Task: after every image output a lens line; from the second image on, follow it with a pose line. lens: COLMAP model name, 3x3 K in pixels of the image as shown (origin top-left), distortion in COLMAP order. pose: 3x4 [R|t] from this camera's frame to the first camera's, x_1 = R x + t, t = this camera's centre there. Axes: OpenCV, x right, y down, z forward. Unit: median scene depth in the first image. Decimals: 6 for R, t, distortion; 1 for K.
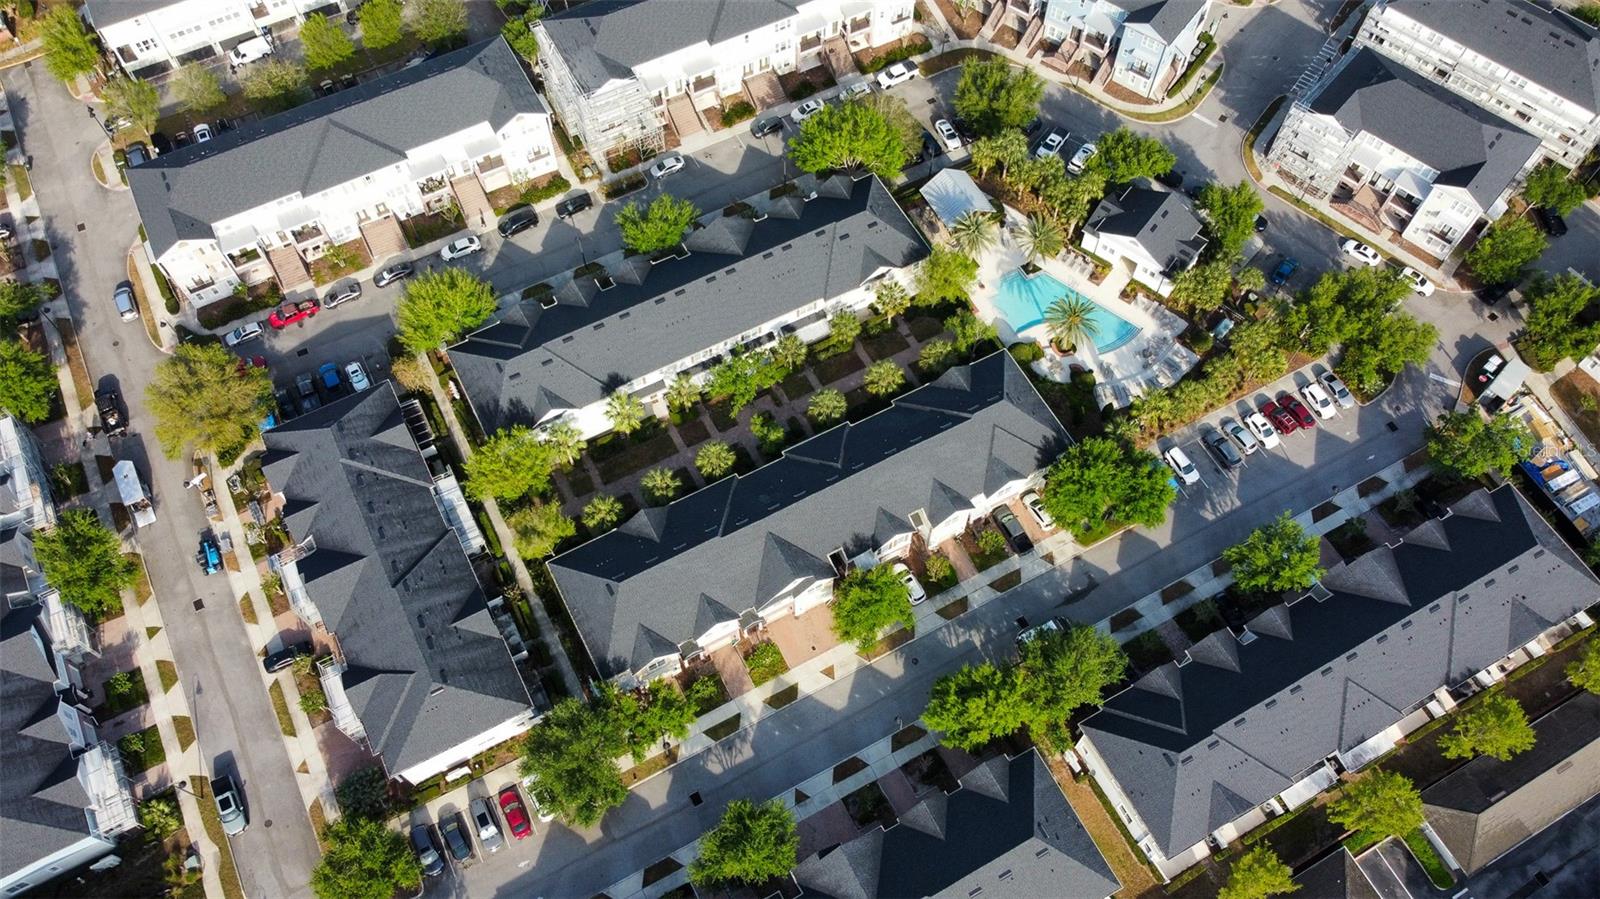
lens RADIAL K [[1223.9, 0, 811.0], [0, 1223.9, 452.2], [0, 0, 1]] dist [-0.004936, -0.003579]
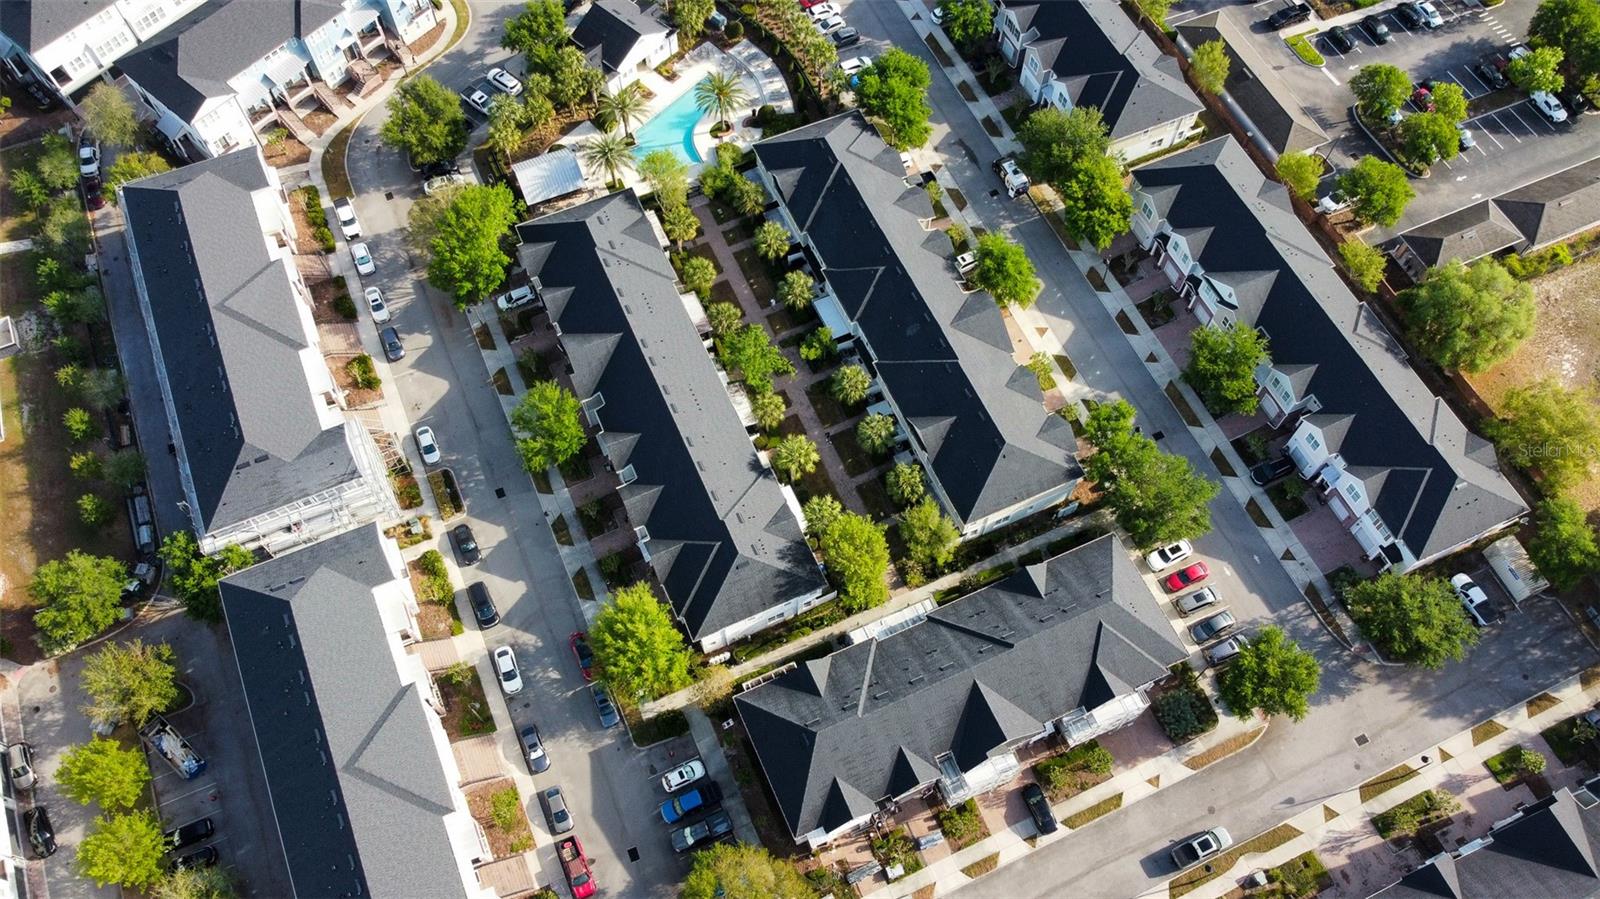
lens RADIAL K [[1223.9, 0, 810.3], [0, 1223.9, 456.5], [0, 0, 1]] dist [-0.004936, -0.003579]
pose [[0.071832, -0.886206, 0.457688, -0.579528], [0.867880, 0.281678, 0.409195, -0.407653], [-0.491552, 0.367826, 0.789355, 0.230657]]
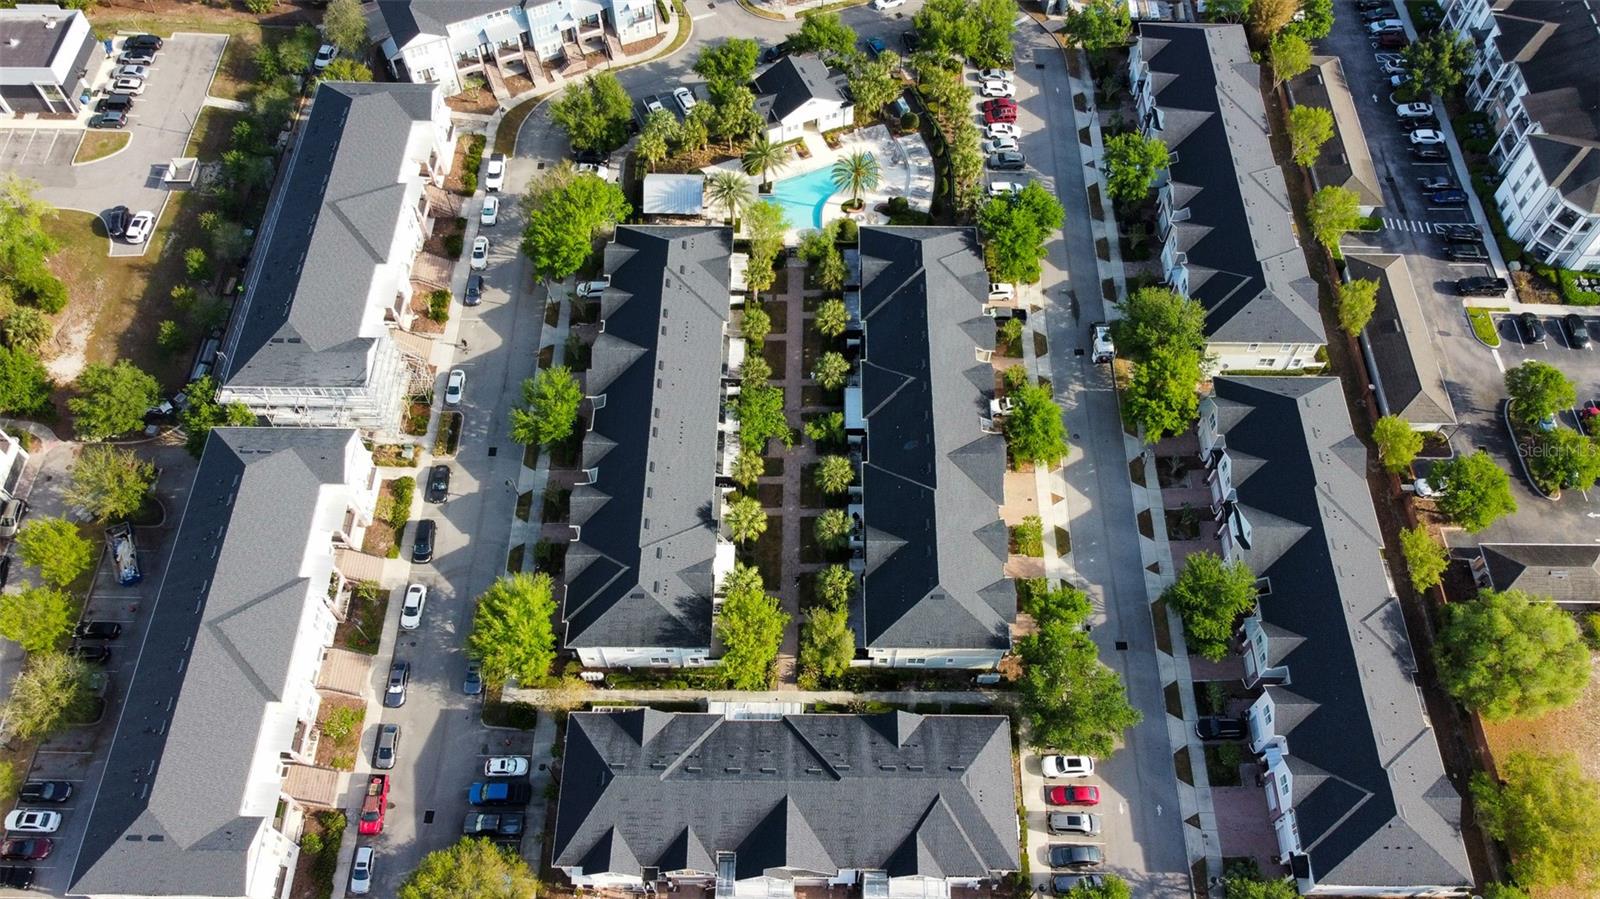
lens RADIAL K [[1223.9, 0, 812.1], [0, 1223.9, 452.6], [0, 0, 1]] dist [-0.004936, -0.003579]
pose [[0.483031, -0.747687, 0.455681, -0.515169], [0.764449, 0.613874, 0.196920, -0.209847], [-0.426965, 0.253227, 0.868088, 0.125591]]
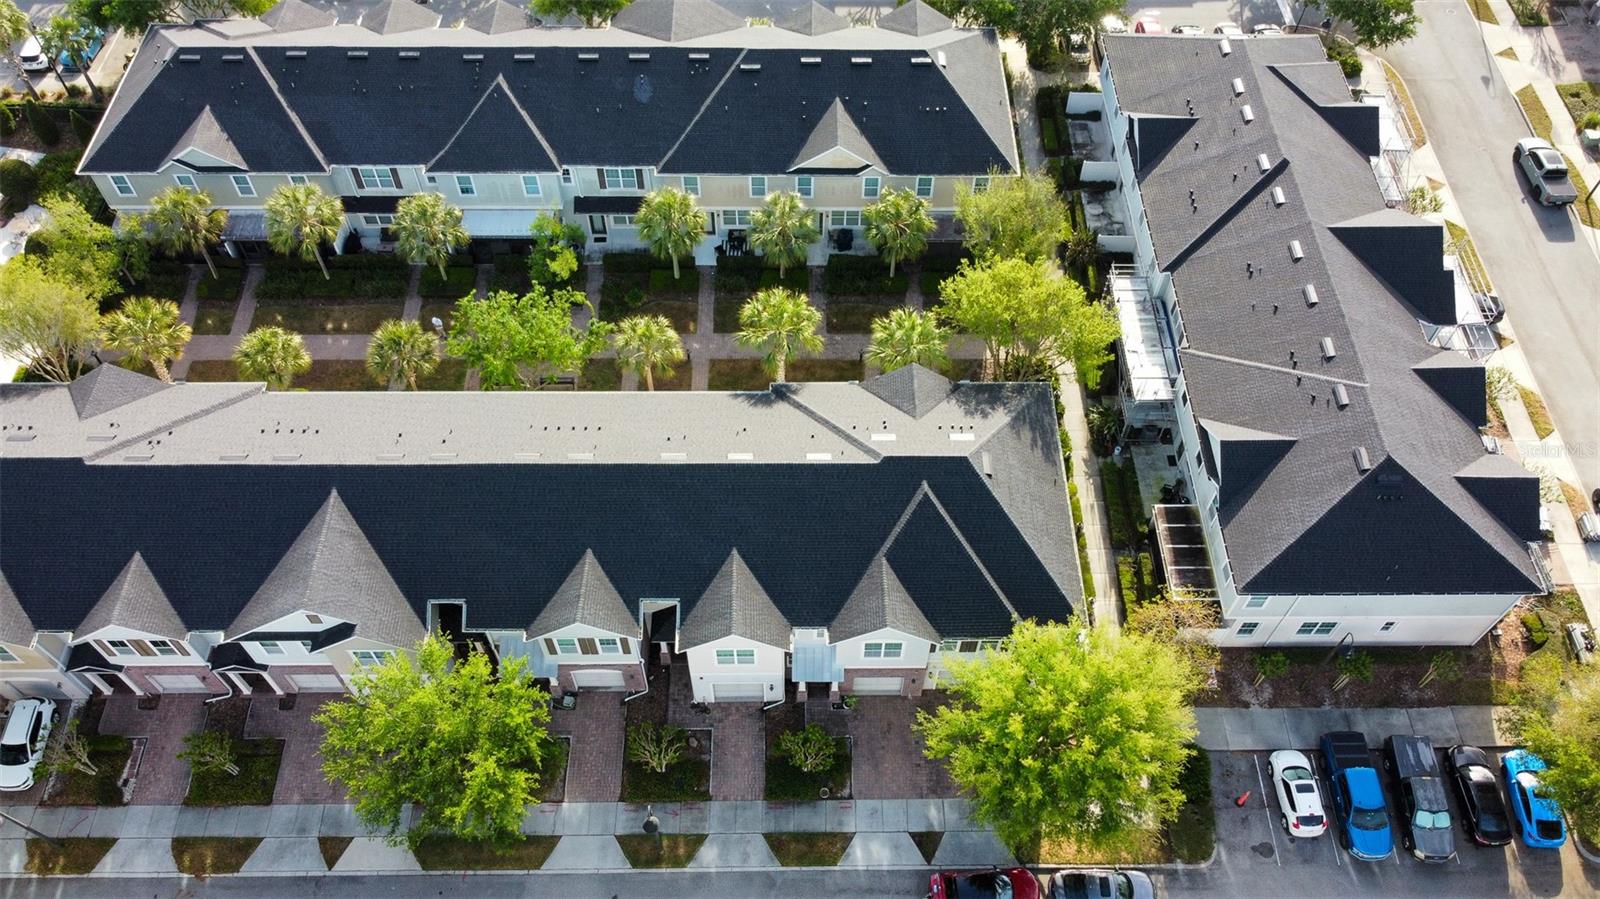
lens RADIAL K [[1223.9, 0, 810.2], [0, 1223.9, 460.4], [0, 0, 1]] dist [-0.004936, -0.003579]
pose [[-0.883592, -0.393455, 0.253887, -0.301913], [0.400199, -0.353023, 0.845704, -0.449252], [-0.243119, 0.848863, 0.469388, 0.793431]]
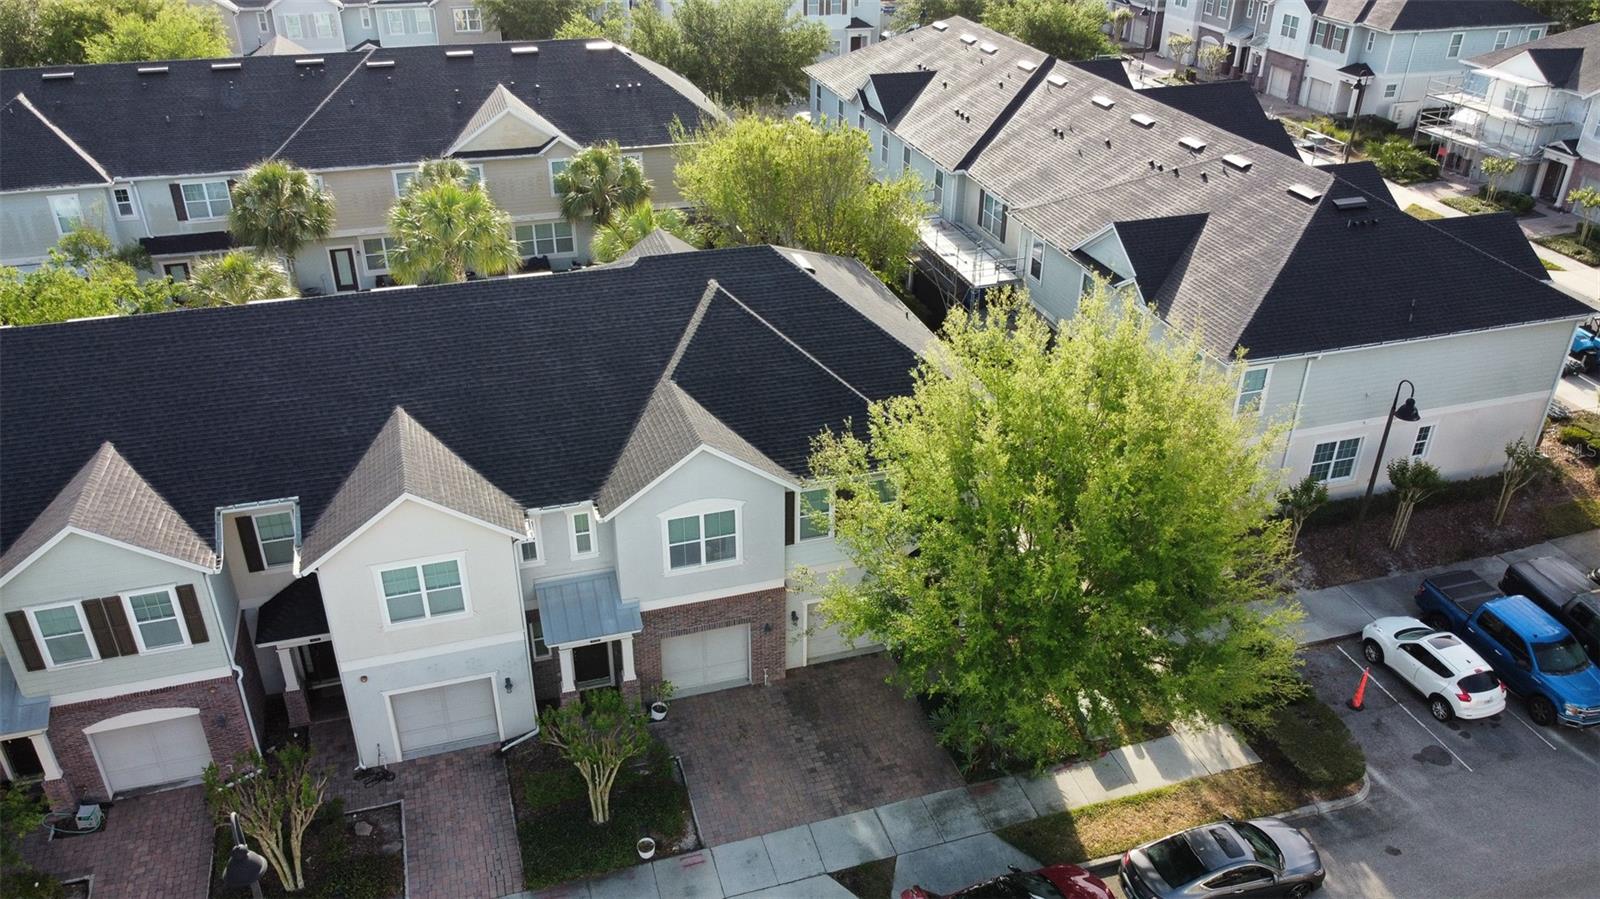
lens RADIAL K [[1223.9, 0, 812.3], [0, 1223.9, 450.4], [0, 0, 1]] dist [-0.004936, -0.003579]
pose [[-0.982385, -0.108933, 0.151833, -0.296572], [0.152265, 0.004387, 0.988330, -0.333271], [-0.108328, 0.994039, 0.012277, 1.015556]]
